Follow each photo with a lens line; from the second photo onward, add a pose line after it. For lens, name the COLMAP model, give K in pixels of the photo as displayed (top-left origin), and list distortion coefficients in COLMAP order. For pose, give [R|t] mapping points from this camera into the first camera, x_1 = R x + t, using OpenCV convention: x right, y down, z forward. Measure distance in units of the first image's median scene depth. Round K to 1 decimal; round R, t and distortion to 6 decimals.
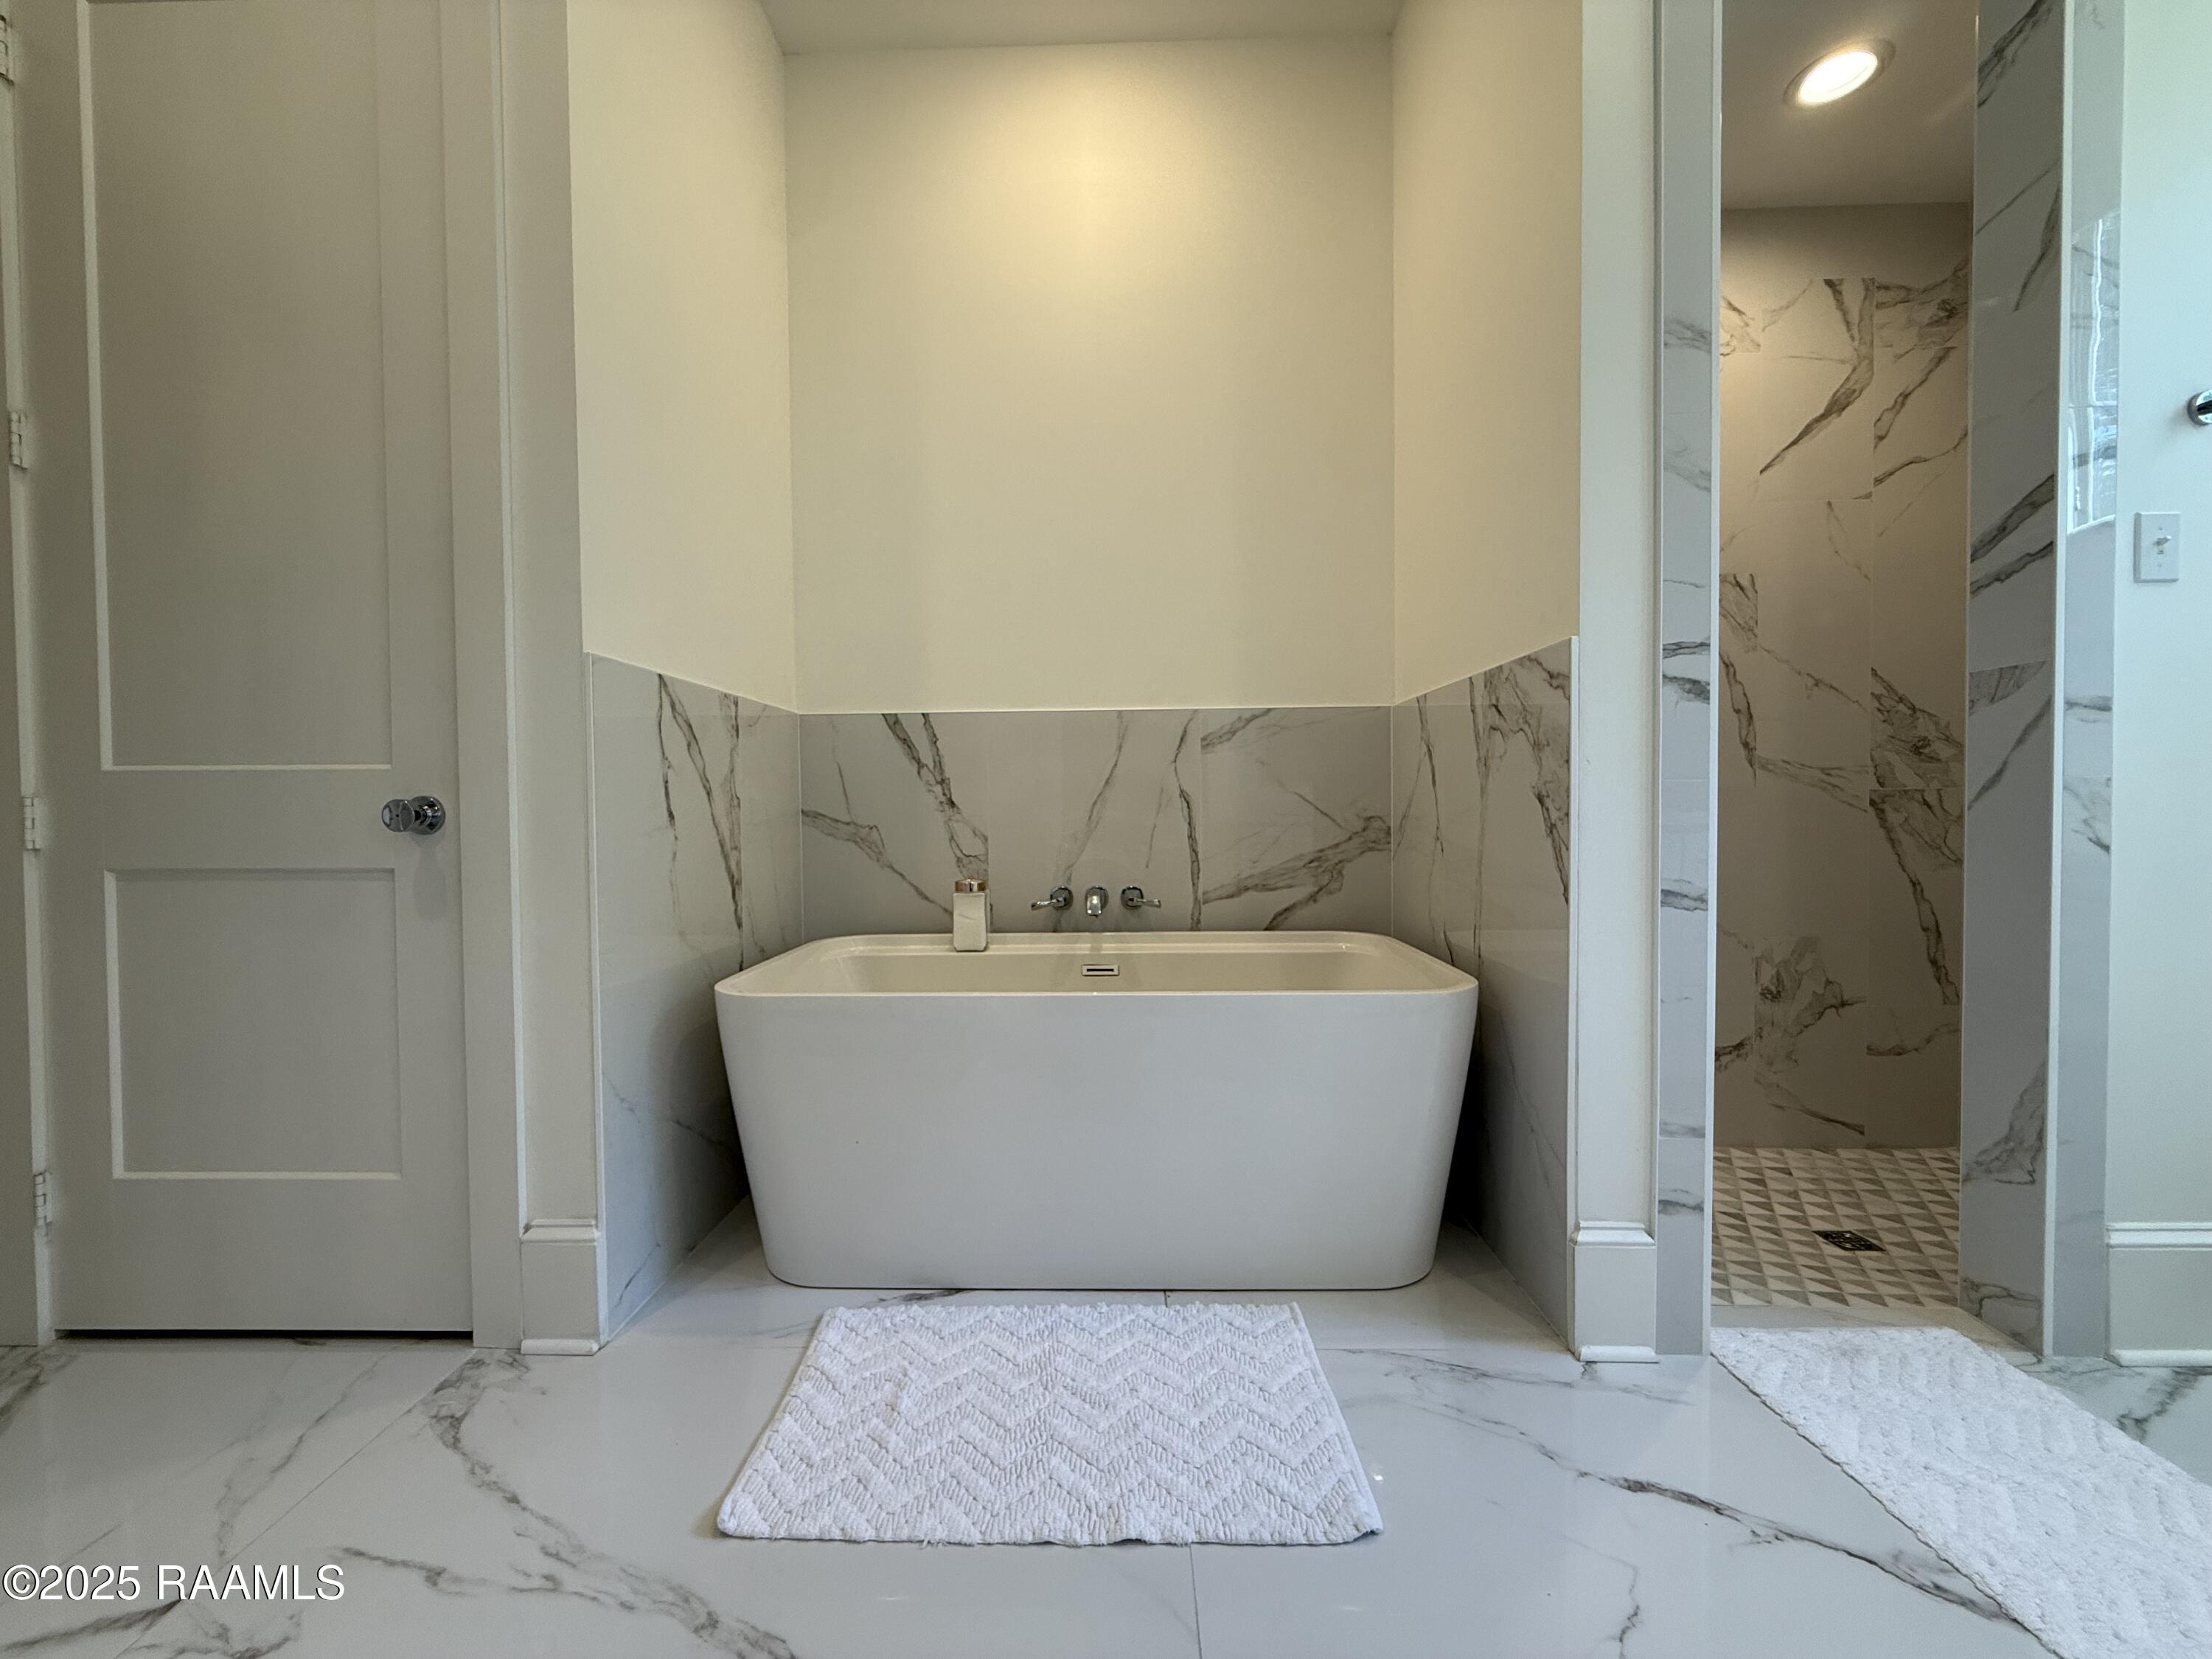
lens RADIAL K [[886.0, 0, 1096.5], [0, 886.0, 825.1], [0, 0, 1]] dist [-0.002963, -0.000320]
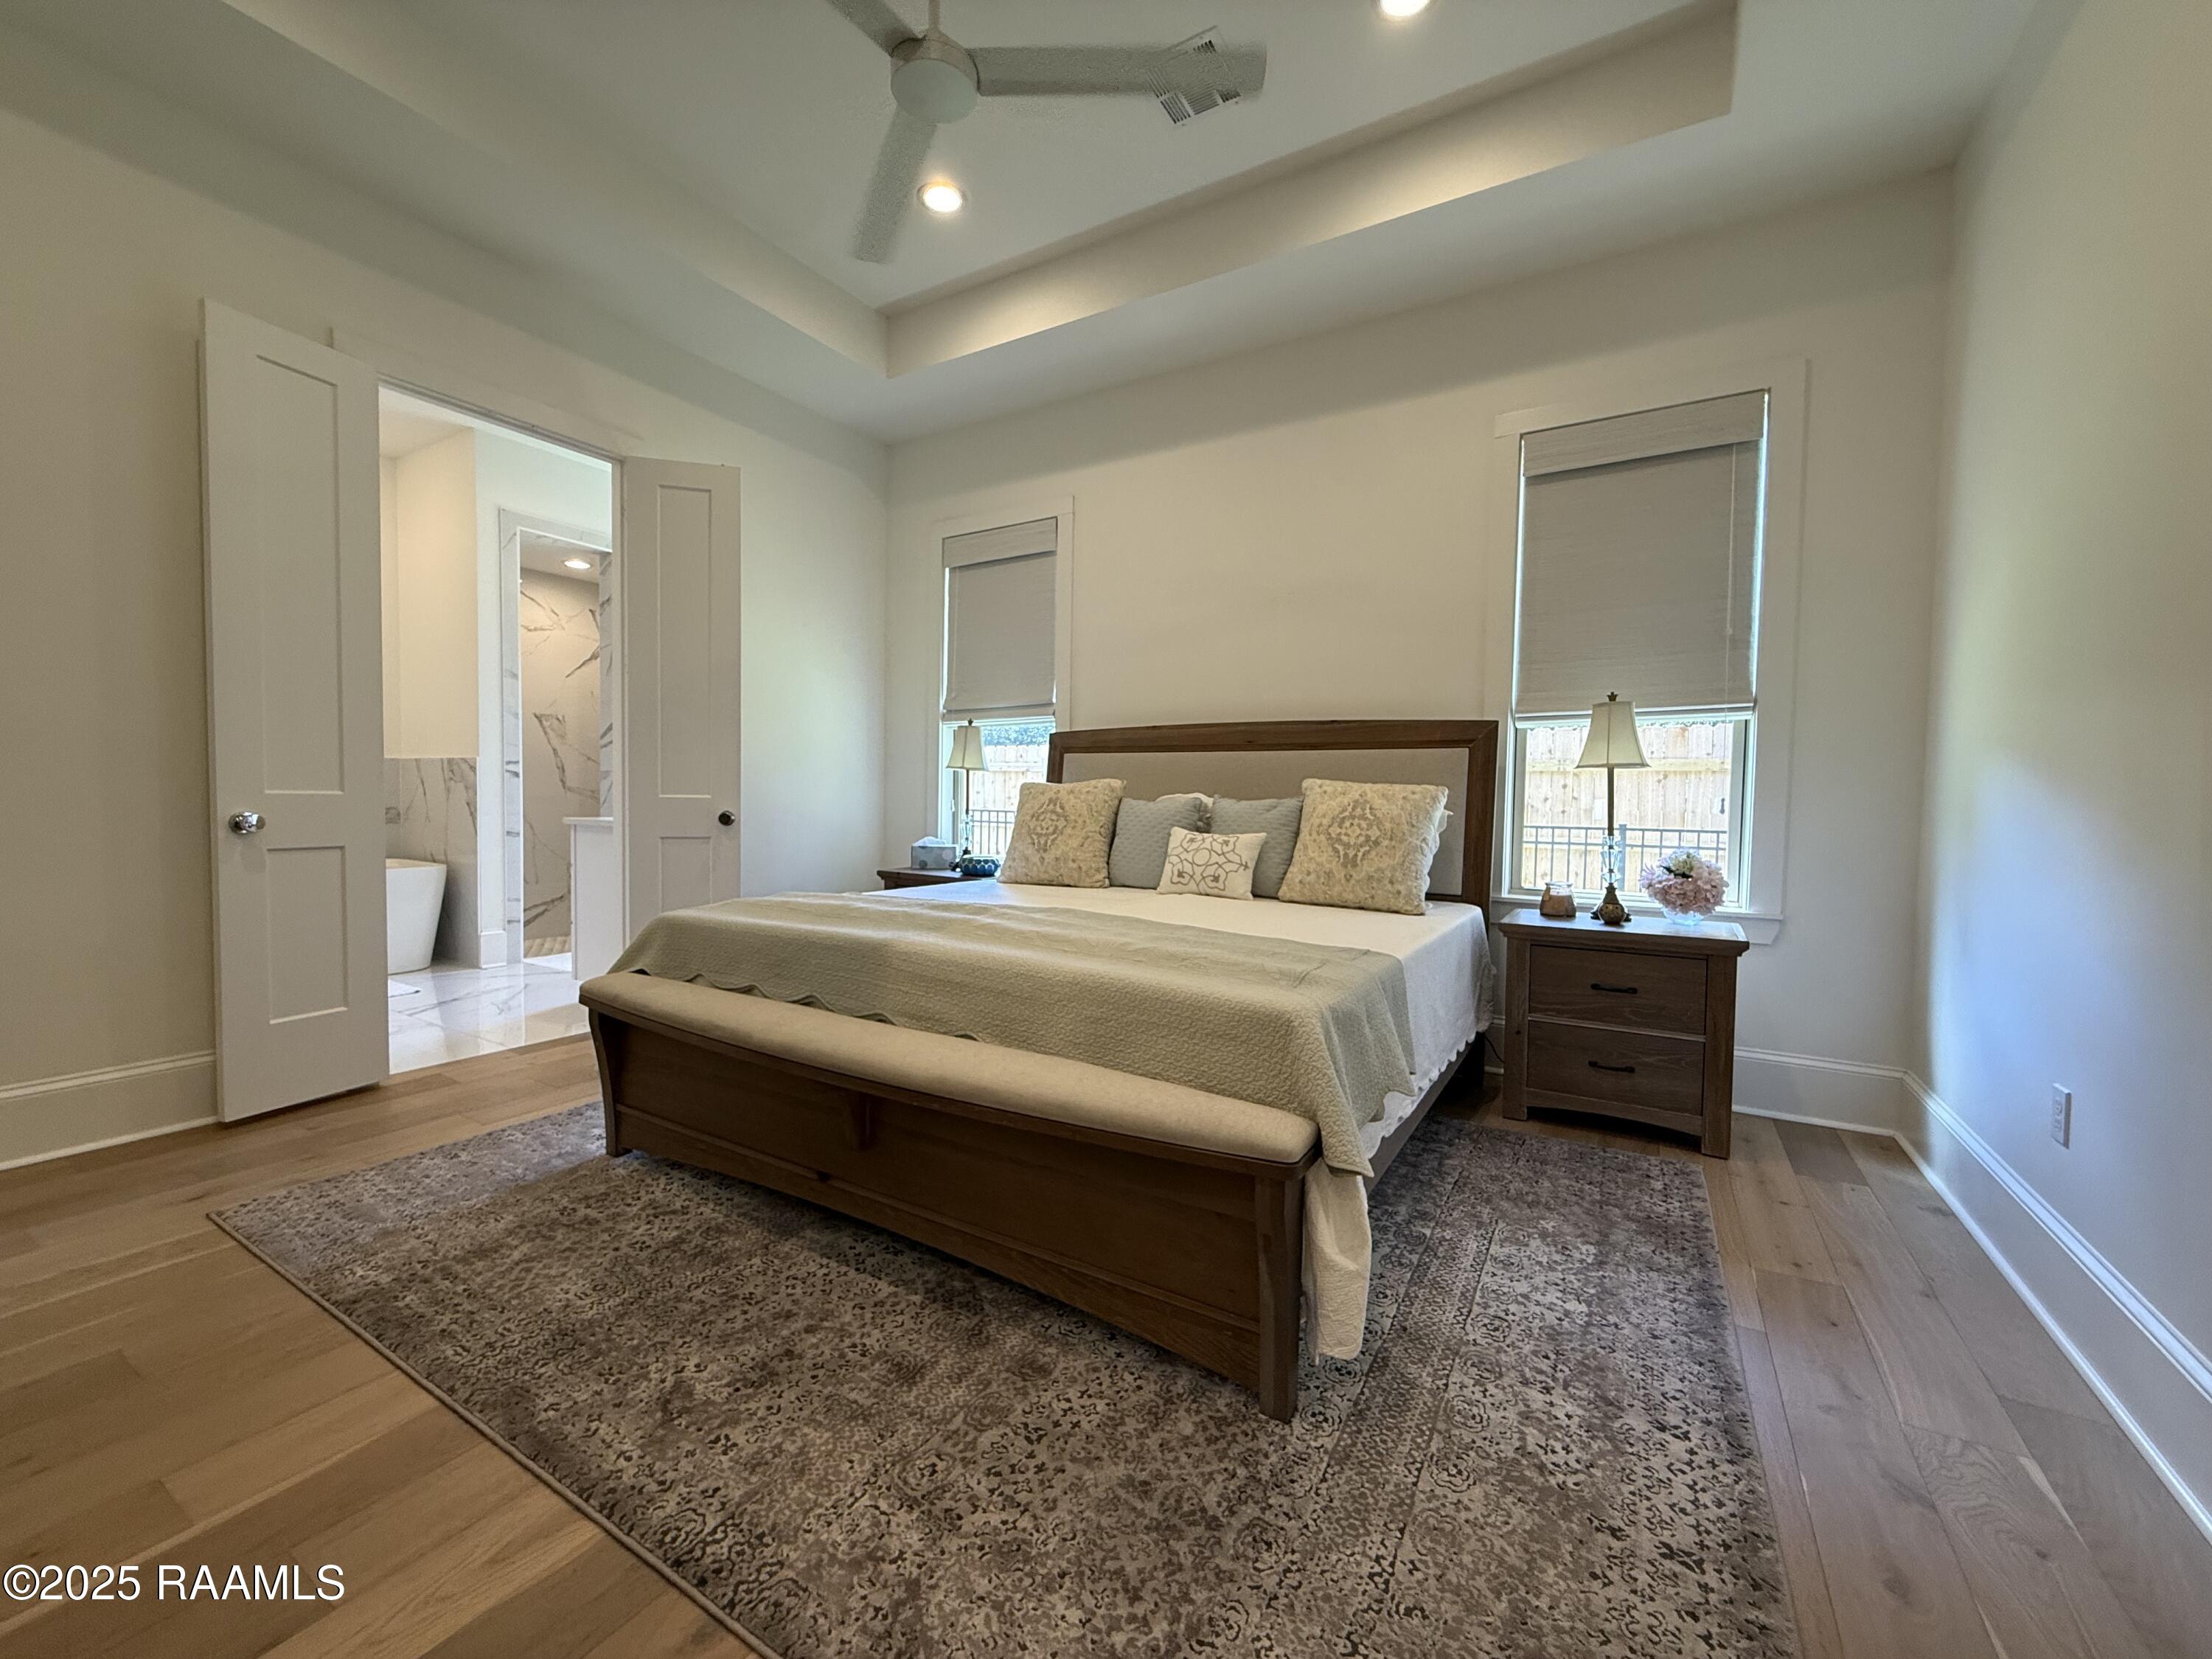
lens RADIAL K [[886.0, 0, 1097.1], [0, 886.0, 831.5], [0, 0, 1]] dist [-0.002963, -0.000320]
pose [[0.500373, -0.018724, 0.865607, -1.100238], [-0.002909, 0.999724, 0.023307, -0.013061], [-0.865805, -0.014180, 0.500181, -2.503006]]
